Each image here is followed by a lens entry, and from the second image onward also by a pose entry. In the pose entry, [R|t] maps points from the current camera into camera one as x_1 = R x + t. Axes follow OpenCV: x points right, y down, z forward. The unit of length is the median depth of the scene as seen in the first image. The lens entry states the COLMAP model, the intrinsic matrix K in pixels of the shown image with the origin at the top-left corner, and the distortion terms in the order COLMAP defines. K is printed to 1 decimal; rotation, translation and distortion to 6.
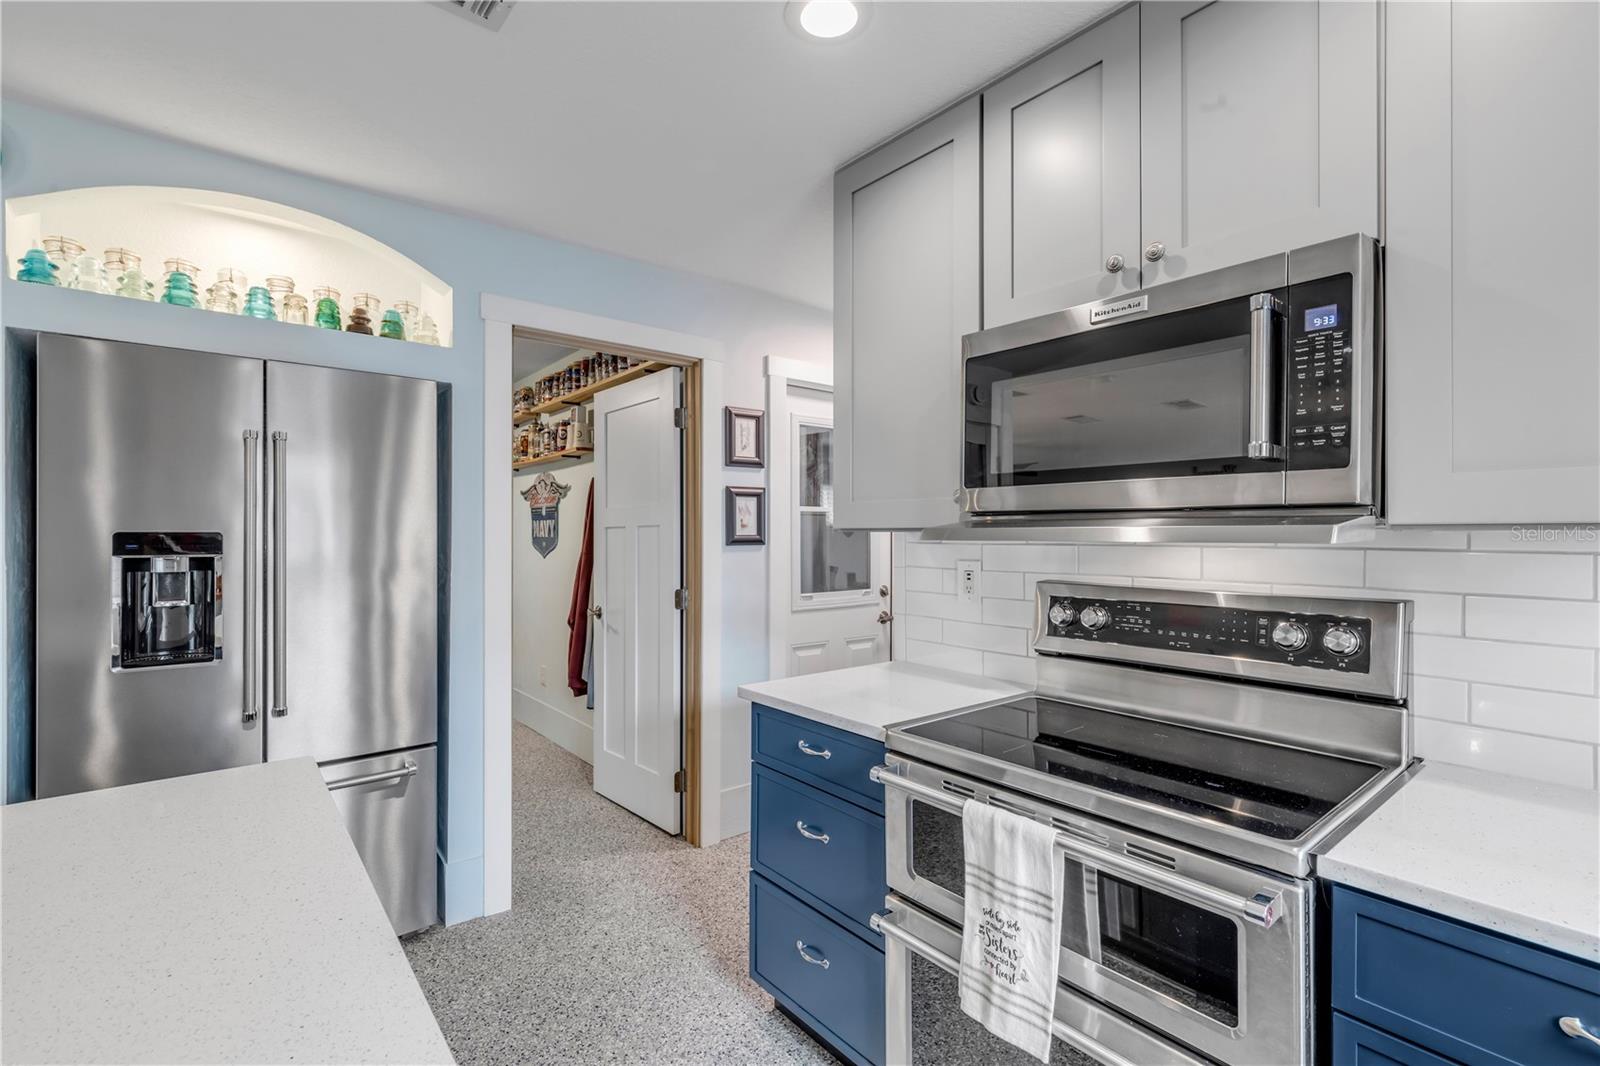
lens RADIAL K [[717.0, 0, 820.2], [0, 717.0, 539.2], [0, 0, 1]] dist [0.005446, -0.000049]
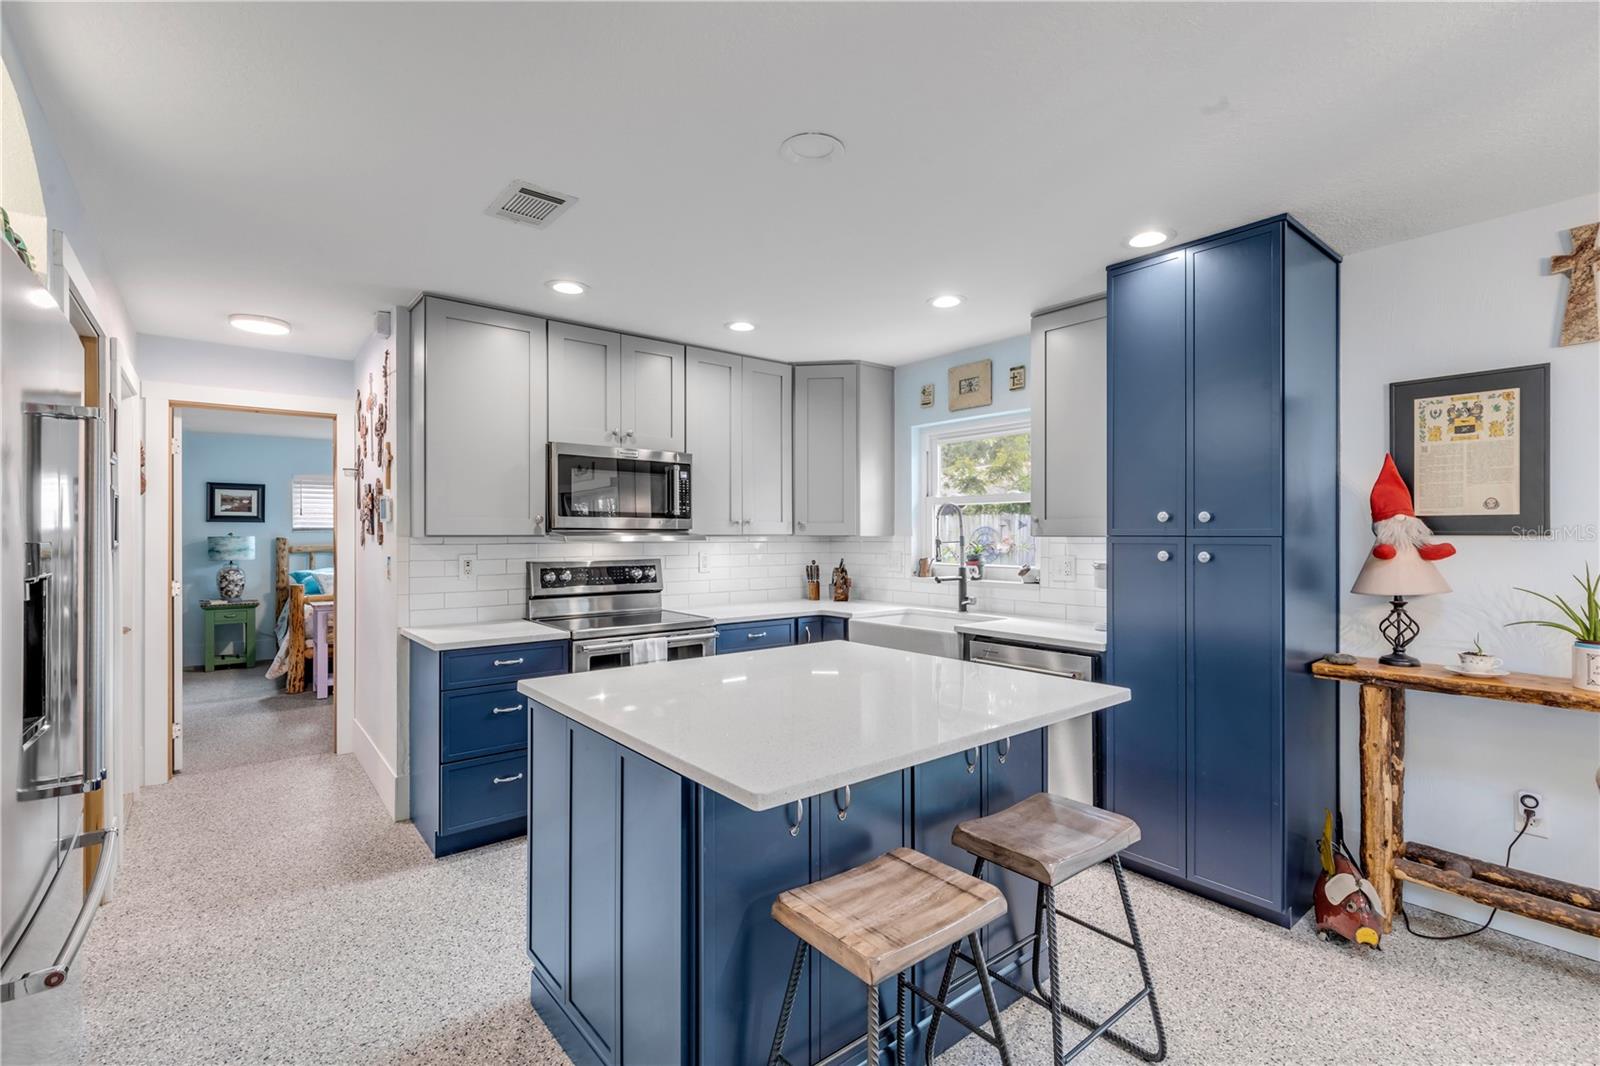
lens RADIAL K [[717.0, 0, 792.7], [0, 717.0, 532.9], [0, 0, 1]] dist [0.005446, -0.000049]
pose [[0.024948, 0.003123, 0.999684, -1.388645], [0.009990, 0.999944, -0.003373, -0.006515], [-0.999639, 0.010071, 0.024915, 0.203260]]
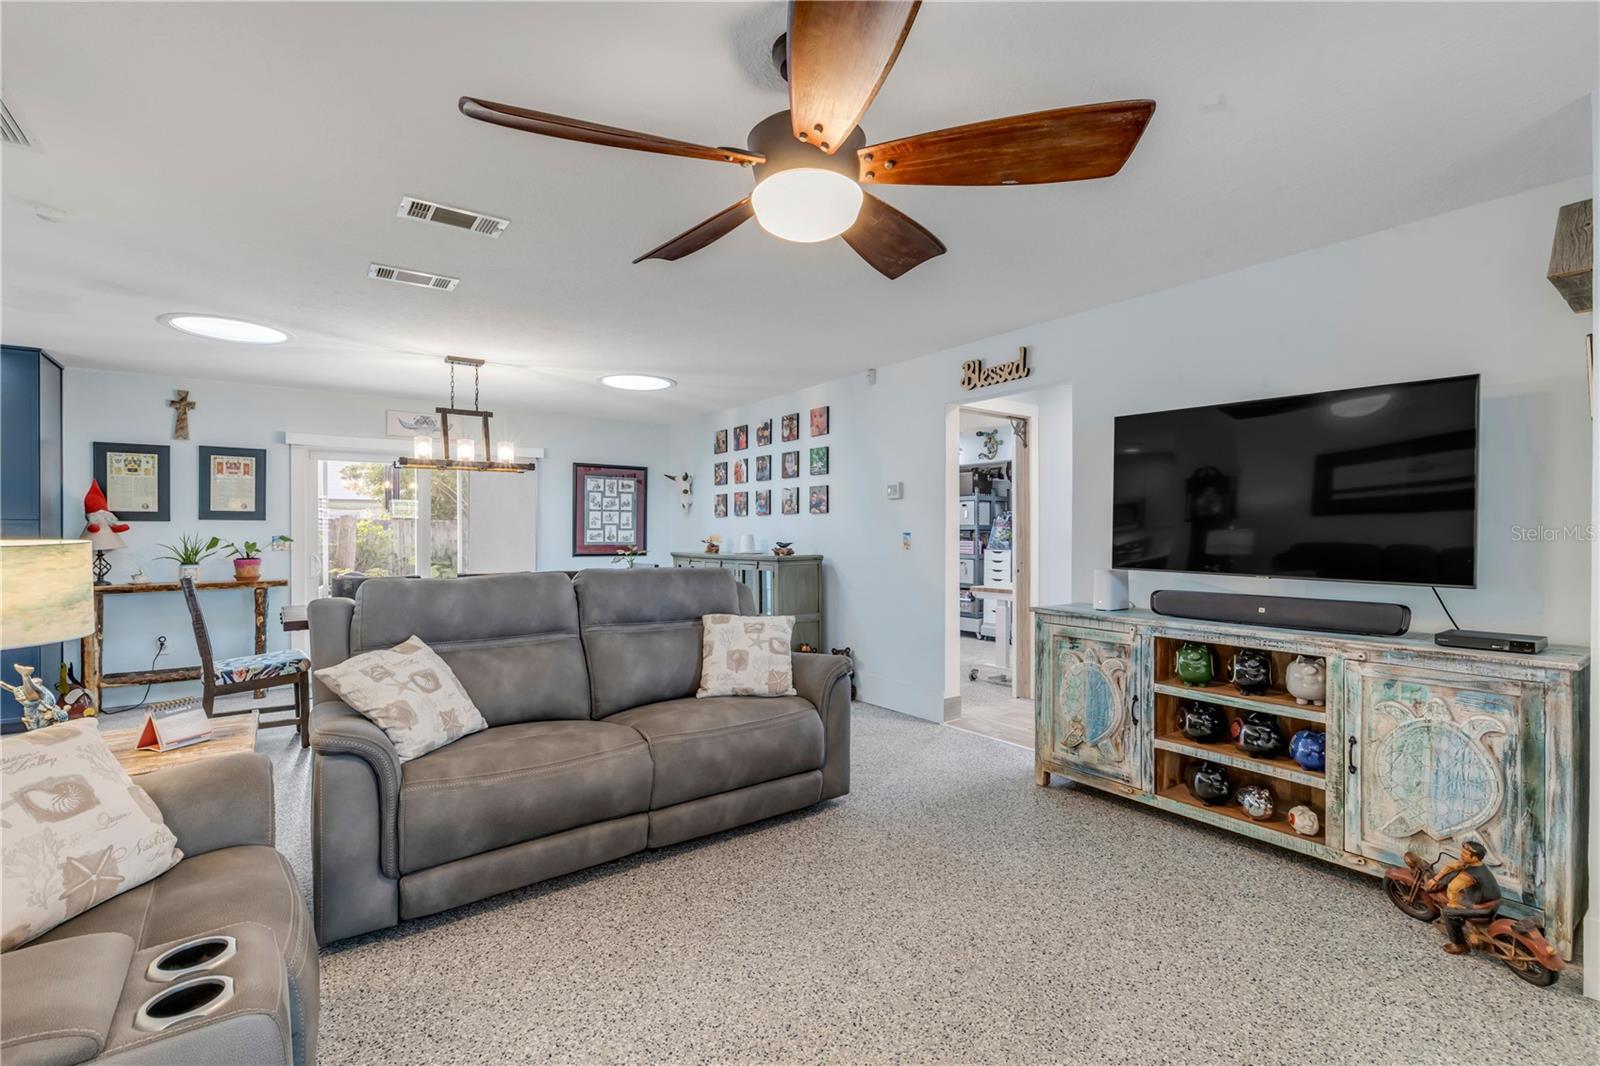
lens RADIAL K [[717.0, 0, 812.7], [0, 717.0, 533.1], [0, 0, 1]] dist [0.005446, -0.000049]
pose [[-0.997983, 0.006706, 0.063126, -2.601555], [0.007221, 0.999942, 0.007936, 0.040566], [-0.063069, 0.008375, -0.997974, 1.390366]]
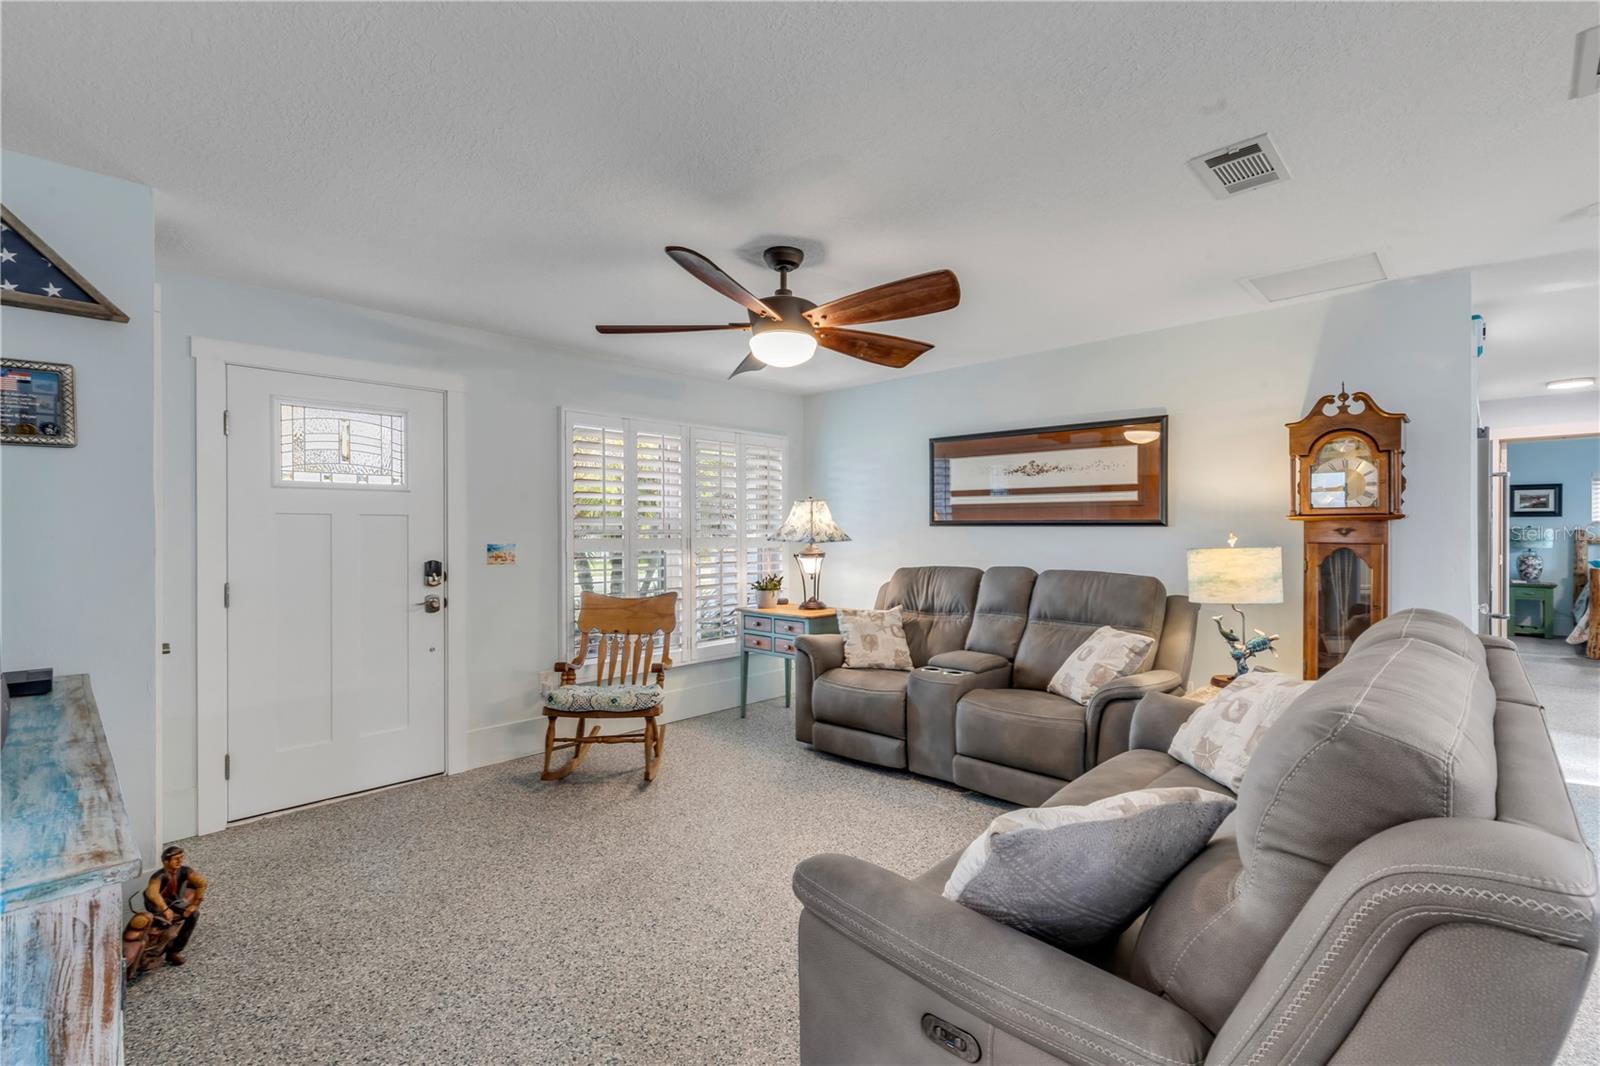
lens RADIAL K [[717.0, 0, 805.2], [0, 717.0, 529.5], [0, 0, 1]] dist [0.005446, -0.000049]
pose [[0.993598, 0.004948, 0.112869, -2.665885], [-0.003817, 0.999940, -0.010234, 0.035455], [-0.112913, 0.009738, 0.993557, -0.708900]]
